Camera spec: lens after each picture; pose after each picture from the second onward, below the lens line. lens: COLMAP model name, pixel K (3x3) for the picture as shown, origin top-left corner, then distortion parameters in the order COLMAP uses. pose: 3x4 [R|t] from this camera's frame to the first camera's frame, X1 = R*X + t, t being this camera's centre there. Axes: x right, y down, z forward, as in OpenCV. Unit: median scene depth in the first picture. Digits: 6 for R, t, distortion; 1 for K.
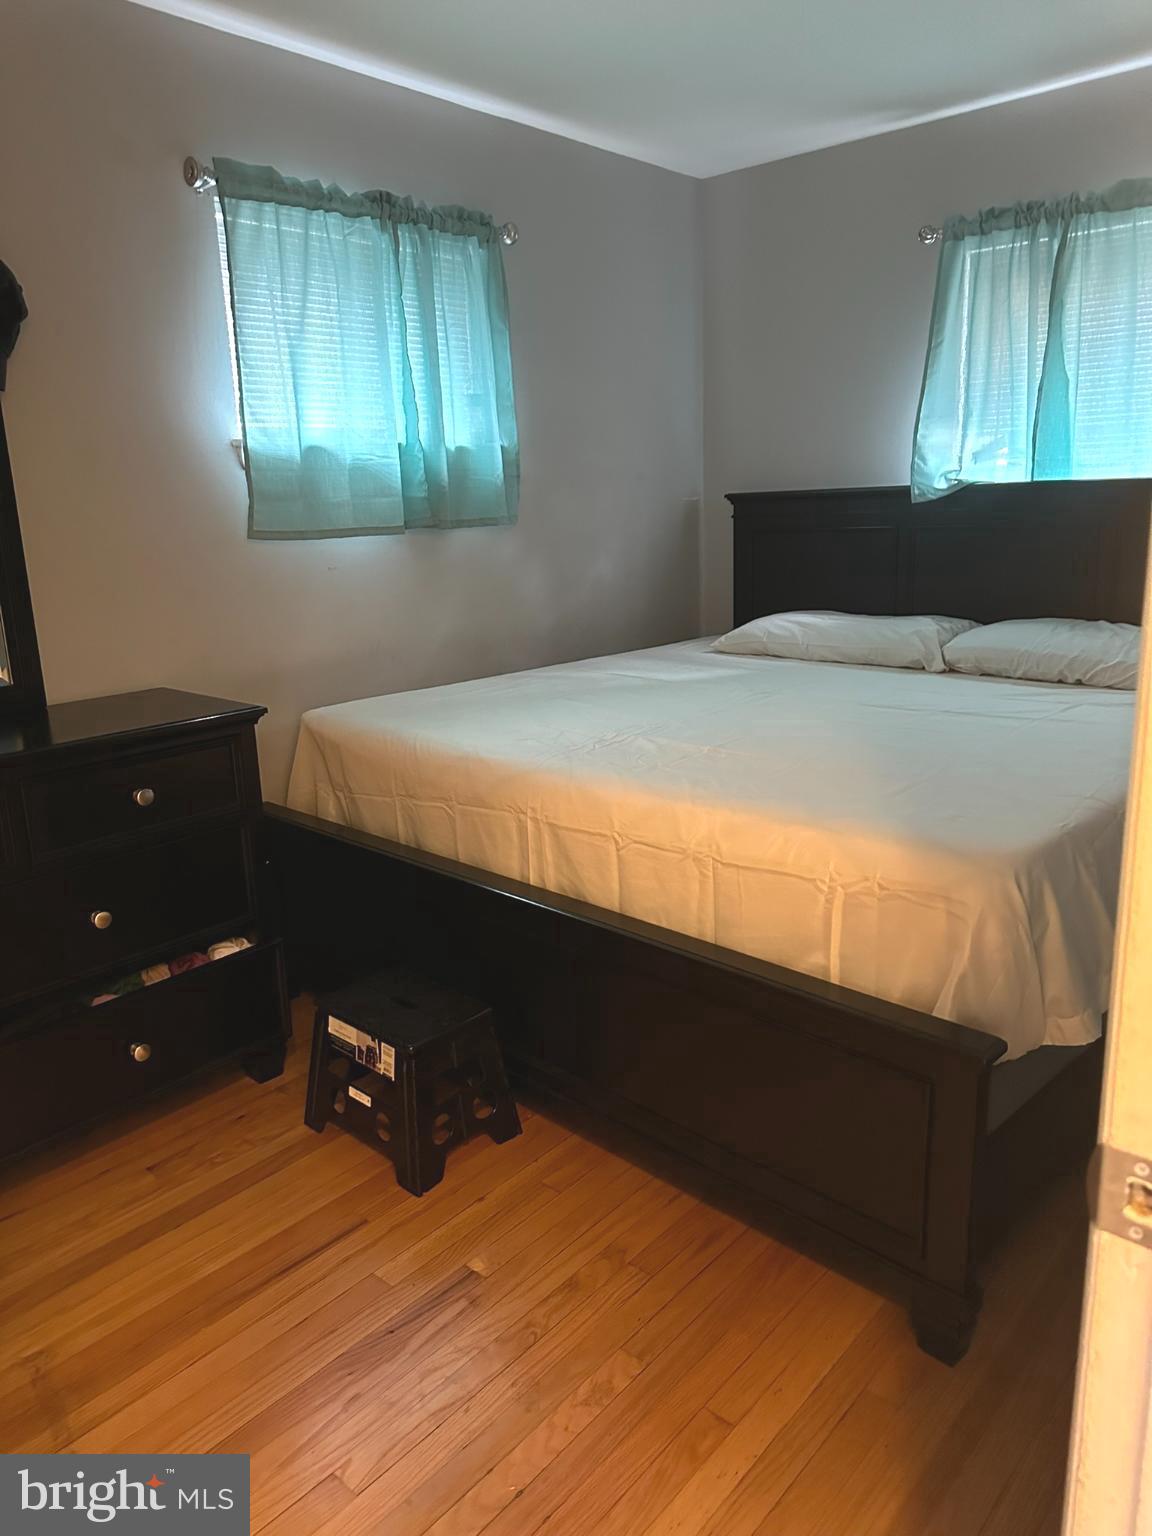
lens RADIAL K [[1085.8, 0, 582.3], [0, 1085.8, 759.7], [0, 0, 1]] dist [0.049105, -0.066702]
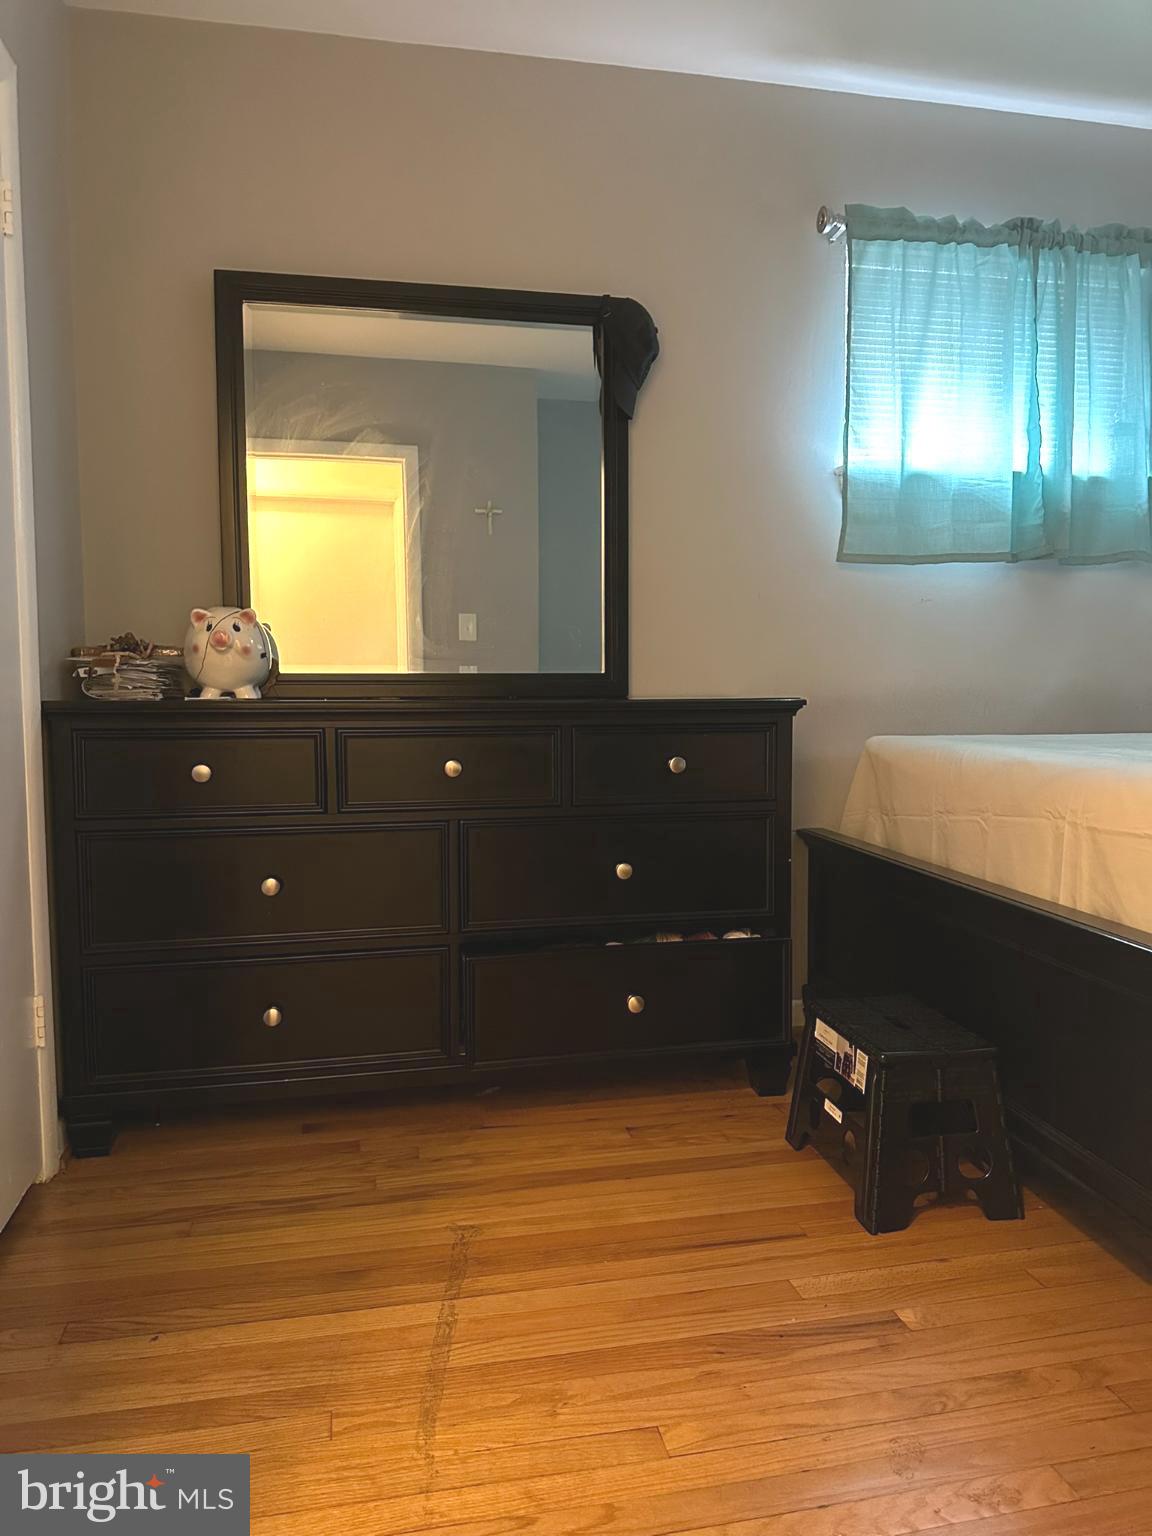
lens RADIAL K [[1083.8, 0, 576.0], [0, 1083.8, 768.0], [0, 0, 1]] dist [-0.000074, -0.012442]
pose [[0.804819, 0.076124, -0.588618, 0.111032], [-0.158147, 0.983391, -0.089057, 0.121636], [0.572063, 0.164763, 0.803491, 0.095450]]
